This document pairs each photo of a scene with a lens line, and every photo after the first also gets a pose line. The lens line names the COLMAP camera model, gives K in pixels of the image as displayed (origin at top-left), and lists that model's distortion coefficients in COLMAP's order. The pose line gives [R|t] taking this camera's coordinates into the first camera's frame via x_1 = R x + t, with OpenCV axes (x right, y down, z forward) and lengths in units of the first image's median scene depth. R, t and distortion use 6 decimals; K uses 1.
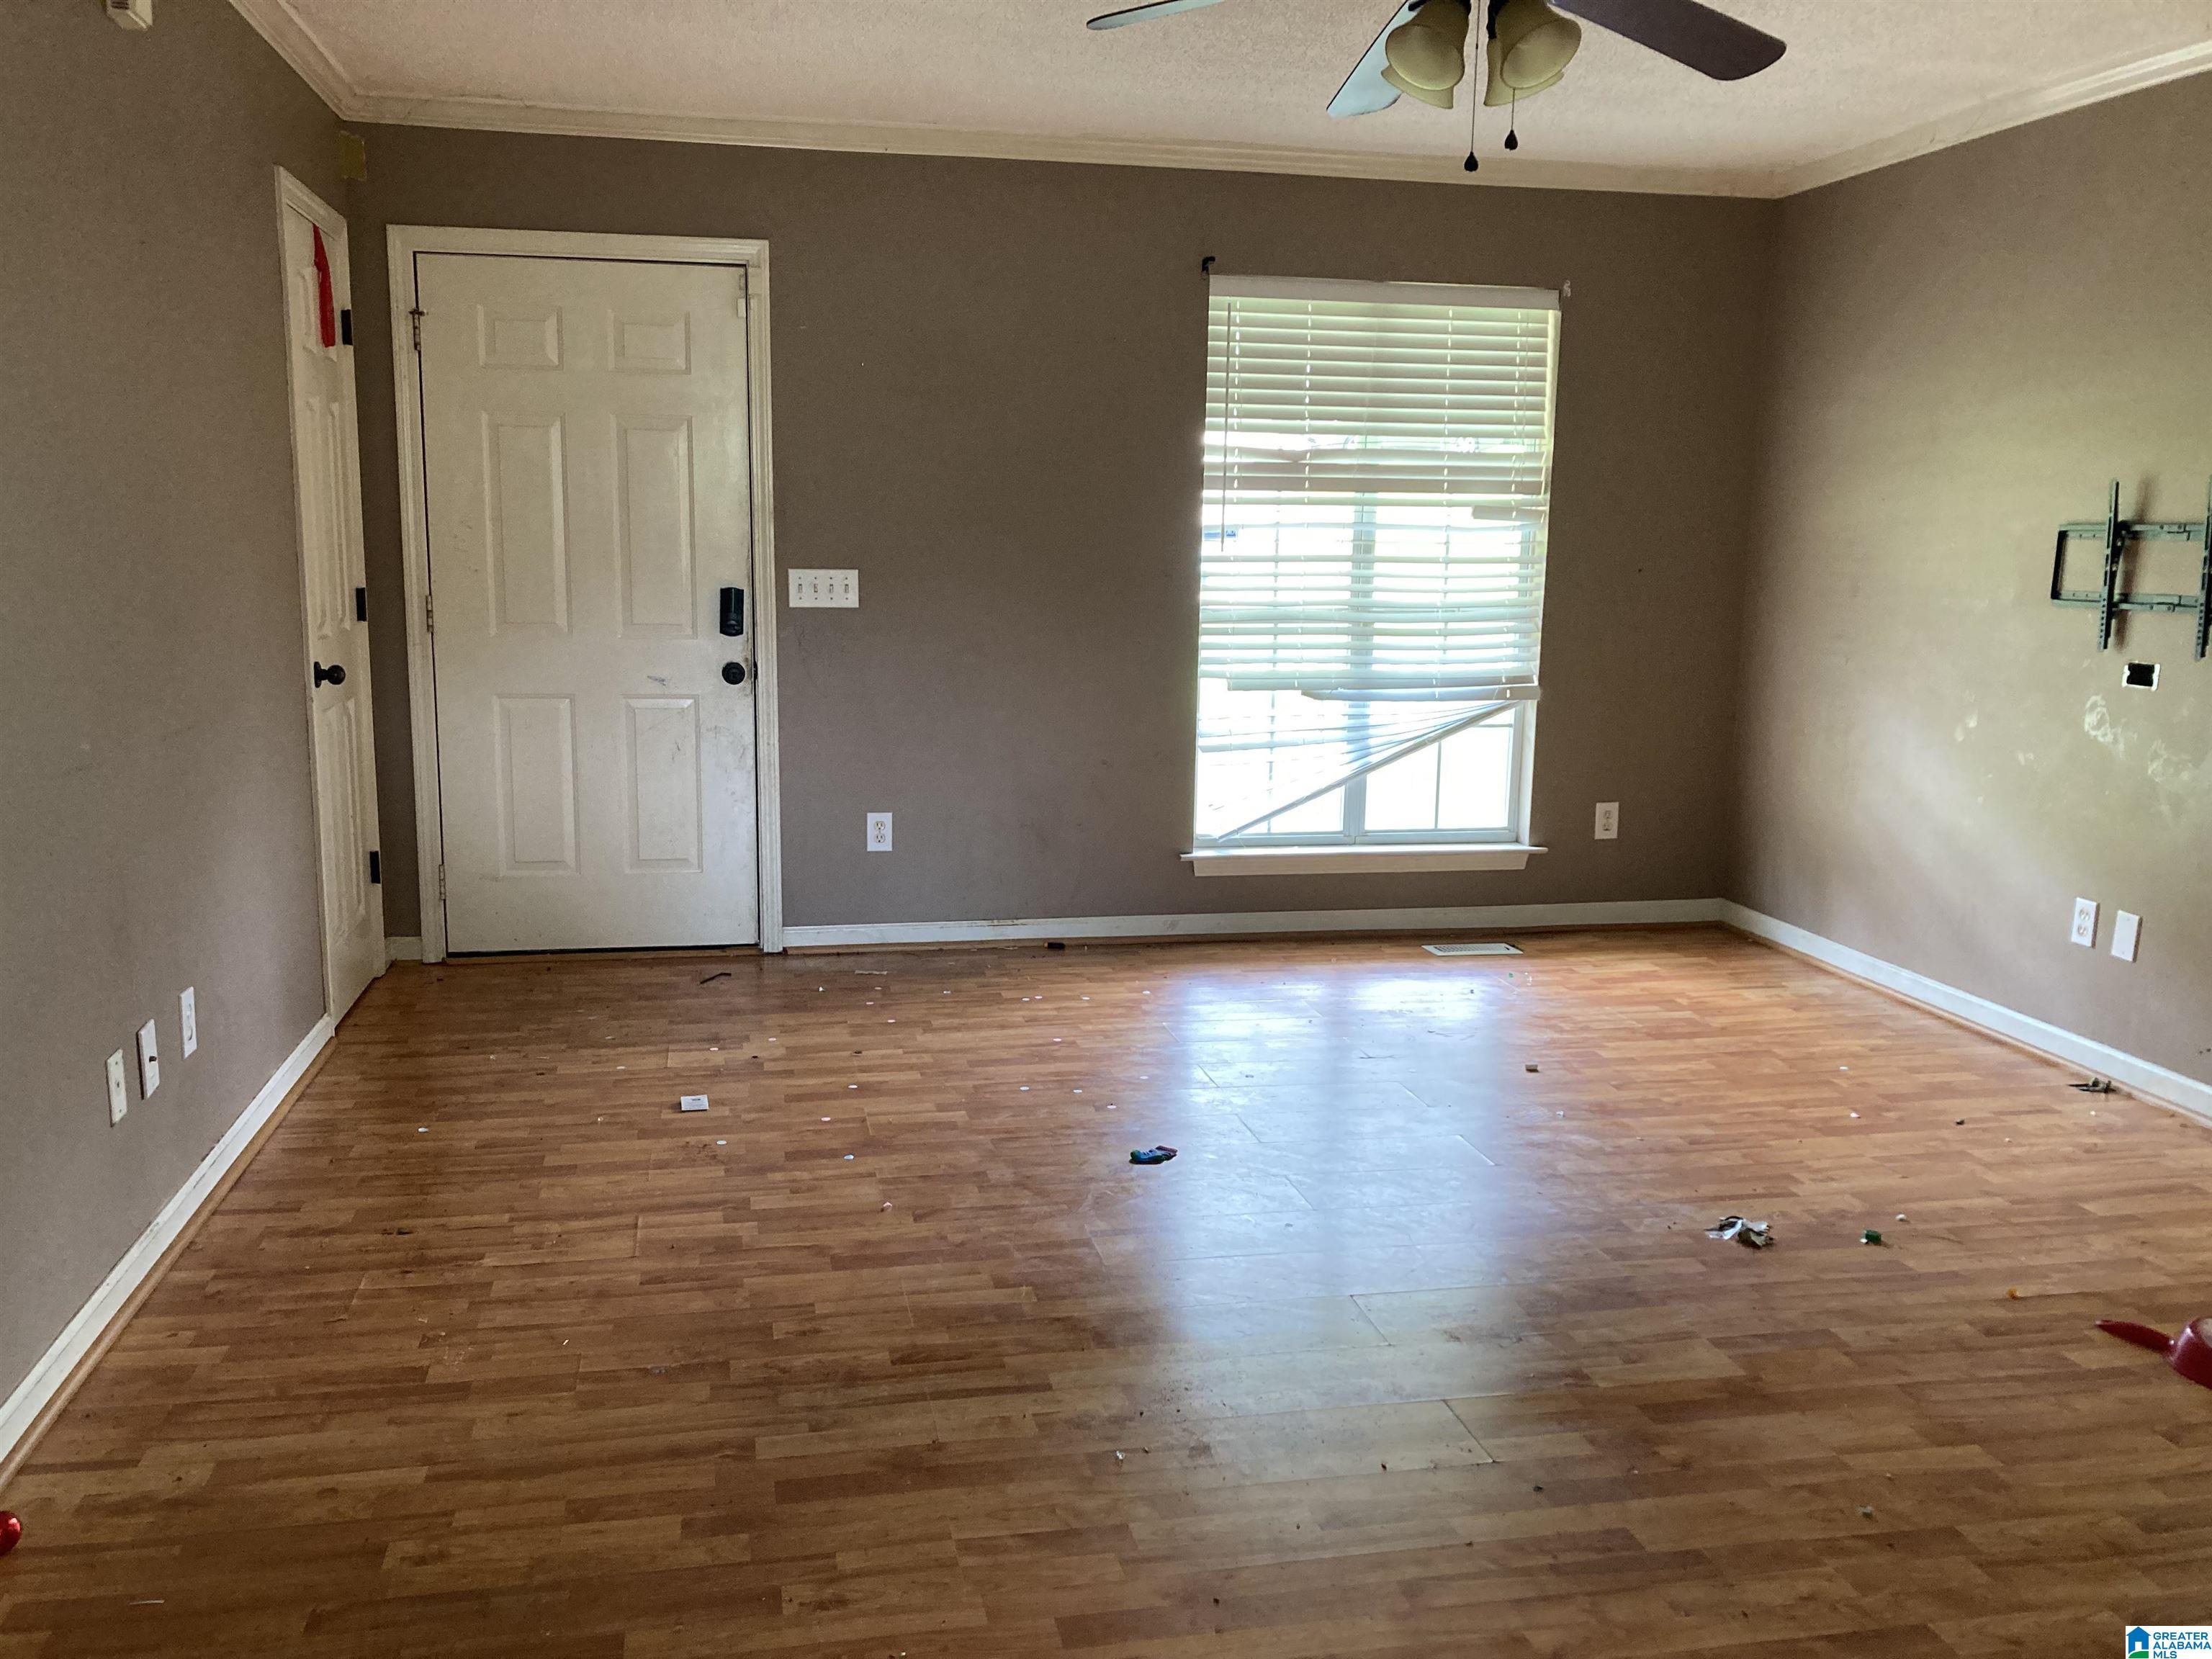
lens RADIAL K [[1802.1, 0, 1106.0], [0, 1802.1, 829.5], [0, 0, 1]] dist [0.051351, 0.002752]
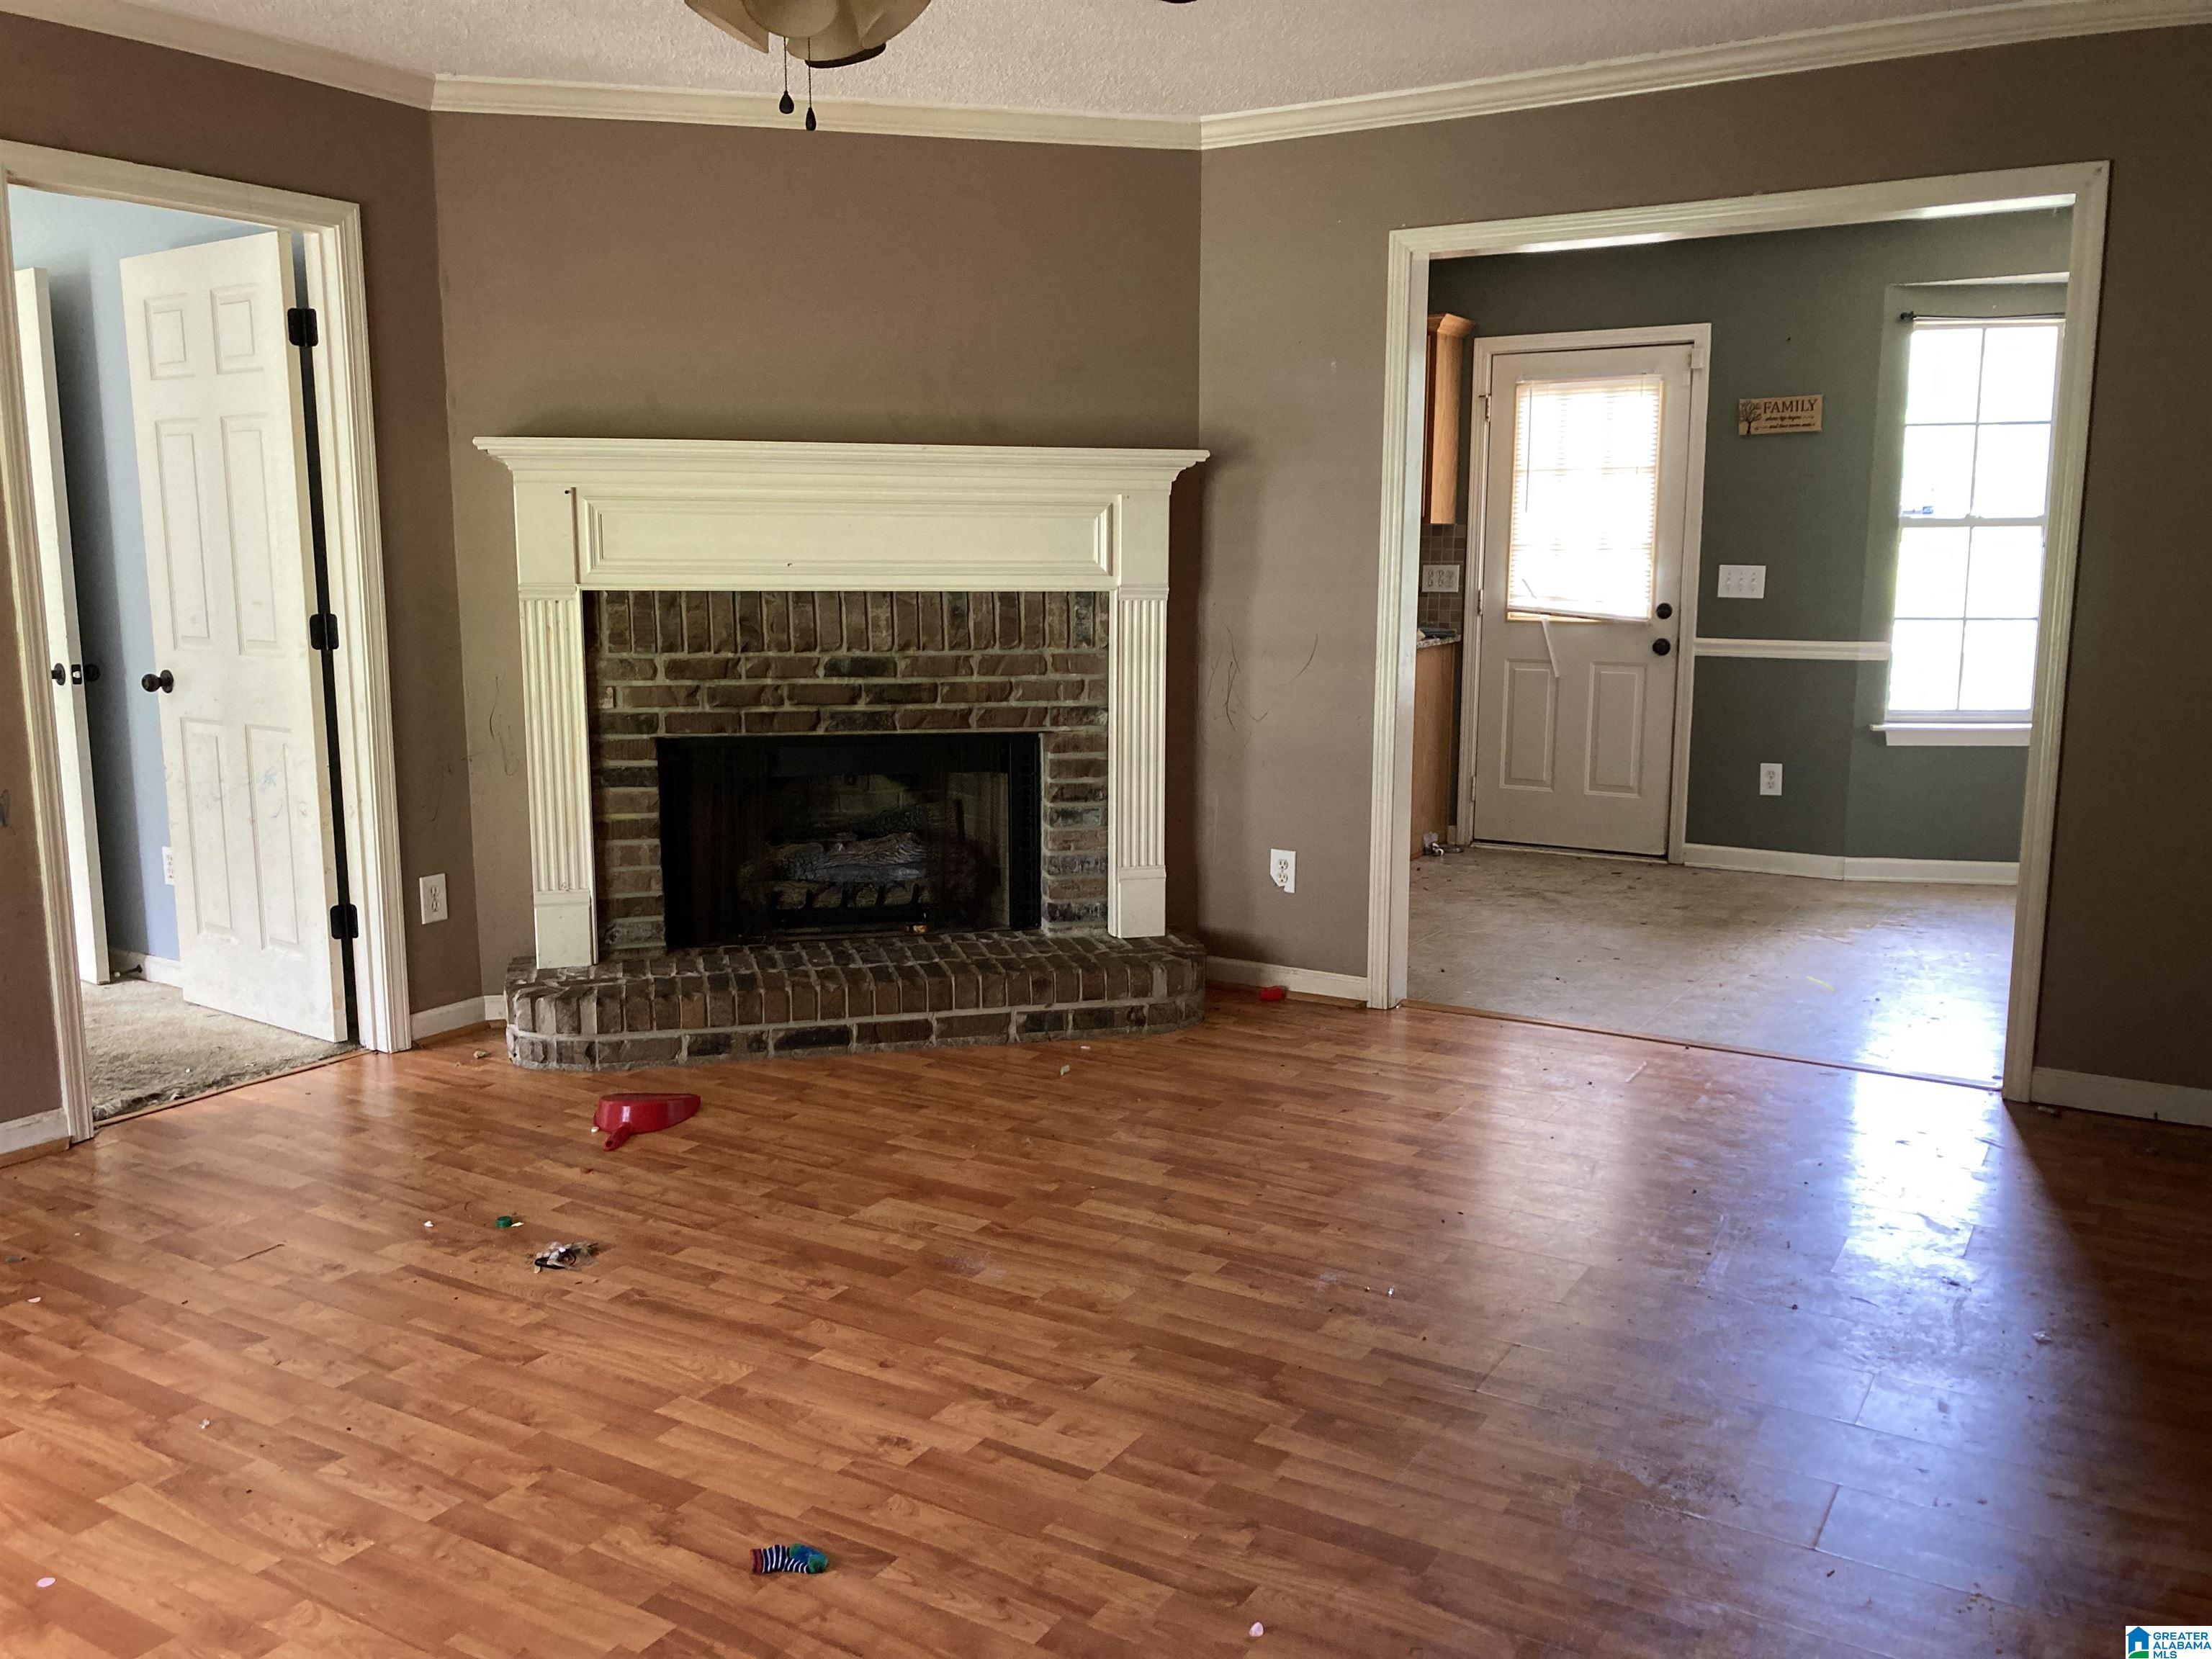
lens RADIAL K [[1802.1, 0, 1106.0], [0, 1802.1, 829.5], [0, 0, 1]] dist [0.051351, 0.002752]
pose [[-0.738330, -0.118914, 0.663873, -0.509758], [0.097717, 0.955086, 0.279753, -0.254526], [-0.667323, 0.271422, -0.693549, 1.536341]]
